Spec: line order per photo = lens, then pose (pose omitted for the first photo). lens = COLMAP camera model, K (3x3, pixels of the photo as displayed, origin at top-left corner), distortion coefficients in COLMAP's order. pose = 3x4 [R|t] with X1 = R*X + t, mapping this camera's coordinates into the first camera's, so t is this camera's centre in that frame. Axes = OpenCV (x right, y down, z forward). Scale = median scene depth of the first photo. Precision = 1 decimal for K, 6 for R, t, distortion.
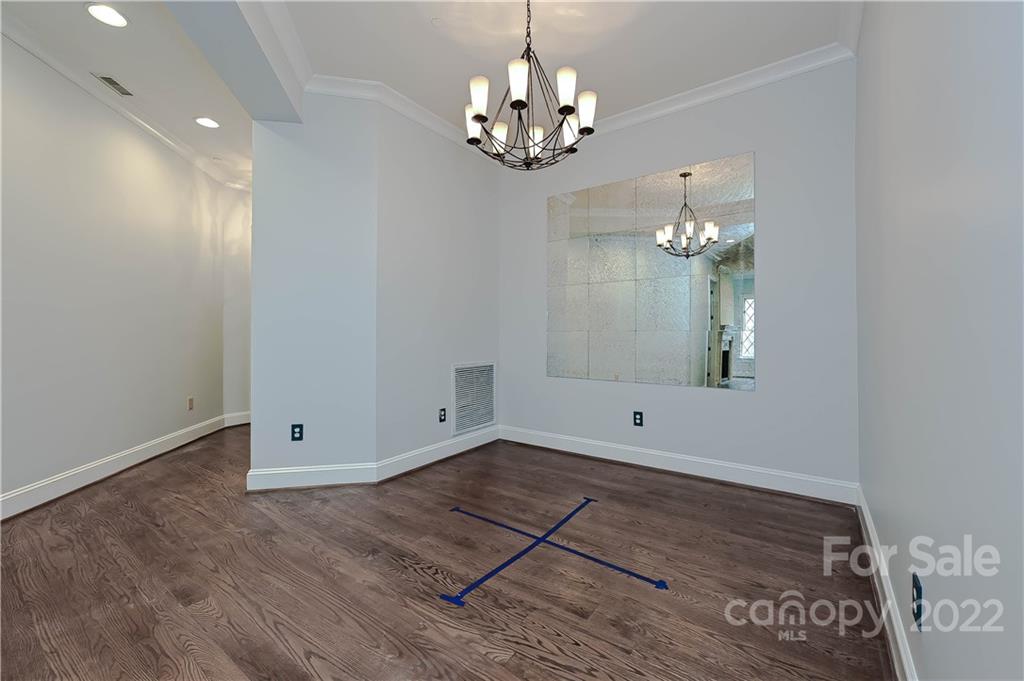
lens RADIAL K [[417.6, 0, 508.3], [0, 417.6, 339.7], [0, 0, 1]] dist [0.001461, -0.000018]
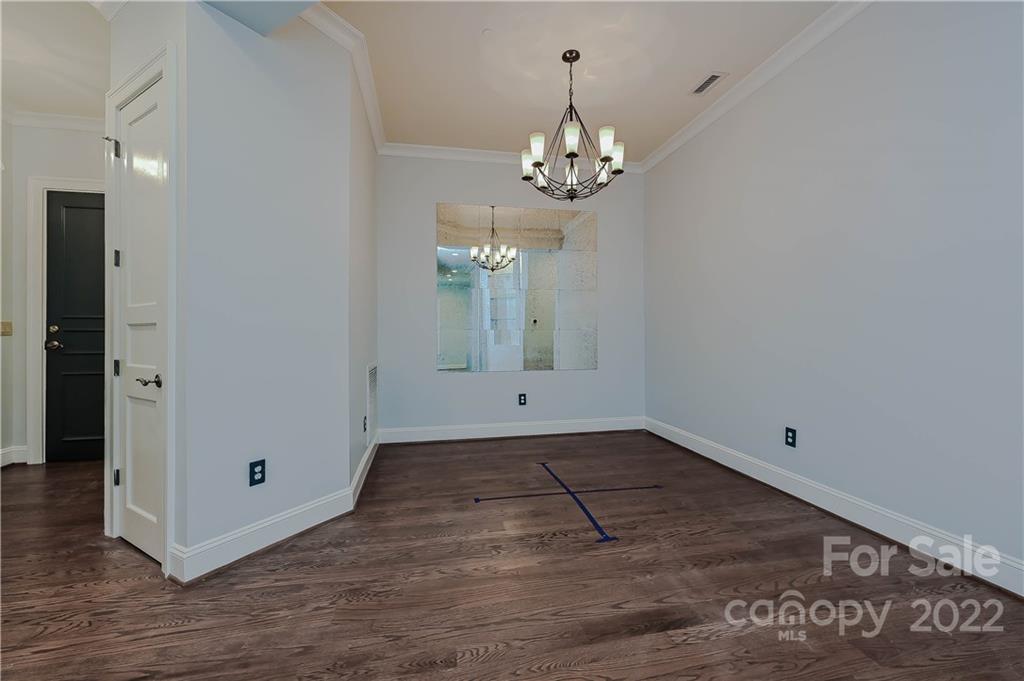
lens RADIAL K [[417.6, 0, 503.7], [0, 417.6, 333.3], [0, 0, 1]] dist [0.001461, -0.000018]
pose [[0.667763, -0.002478, 0.744370, -0.947428], [0.011568, 0.999908, -0.007048, -0.004993], [-0.744284, 0.013317, 0.667731, 0.269154]]
